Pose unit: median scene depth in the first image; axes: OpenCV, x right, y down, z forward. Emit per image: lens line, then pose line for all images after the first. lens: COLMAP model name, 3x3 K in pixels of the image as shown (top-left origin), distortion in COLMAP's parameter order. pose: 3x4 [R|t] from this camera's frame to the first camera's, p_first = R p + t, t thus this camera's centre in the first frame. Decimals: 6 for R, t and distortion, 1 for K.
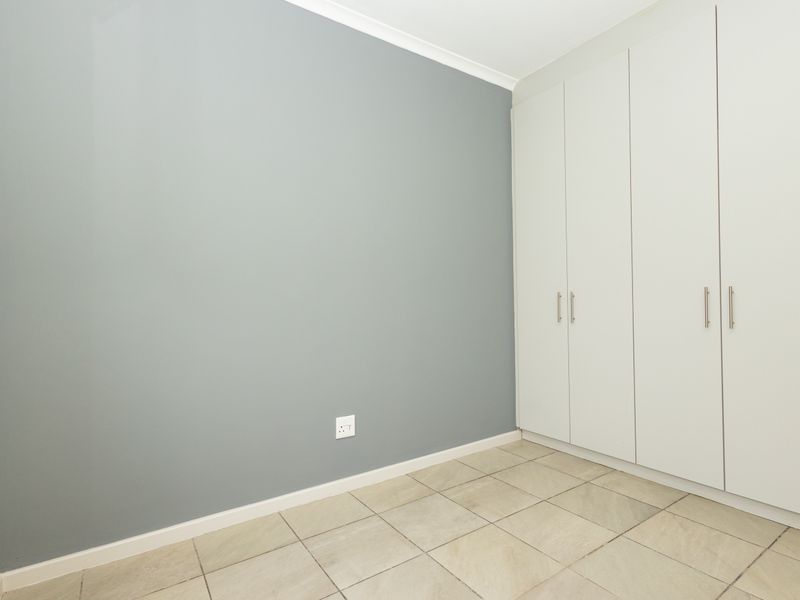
lens RADIAL K [[413.2, 0, 400.4], [0, 413.2, 303.3], [0, 0, 1]] dist [0.029189, -0.004371]
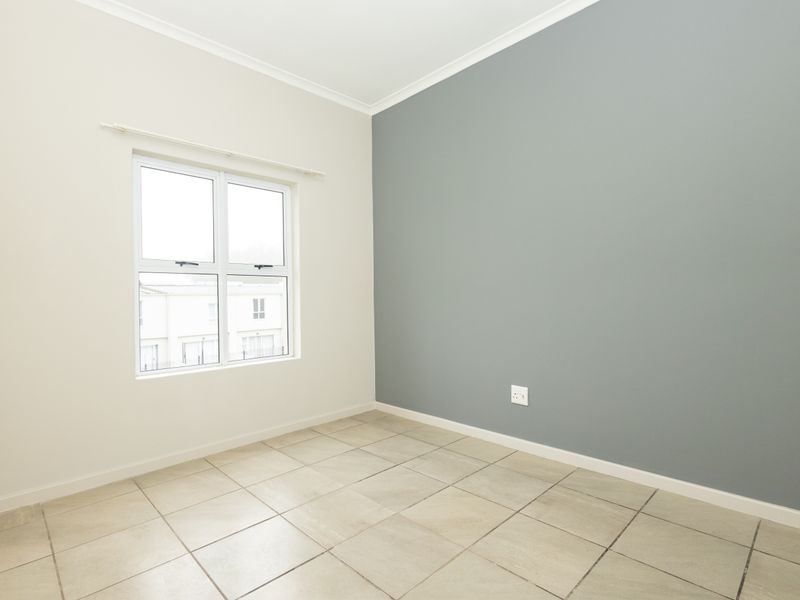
lens RADIAL K [[413.2, 0, 400.5], [0, 413.2, 299.5], [0, 0, 1]] dist [0.029189, -0.004371]
pose [[0.183160, 0.019108, -0.982897, 0.954241], [0.016851, 0.999603, 0.022573, -0.001880], [0.982939, -0.020697, 0.182765, 0.470916]]
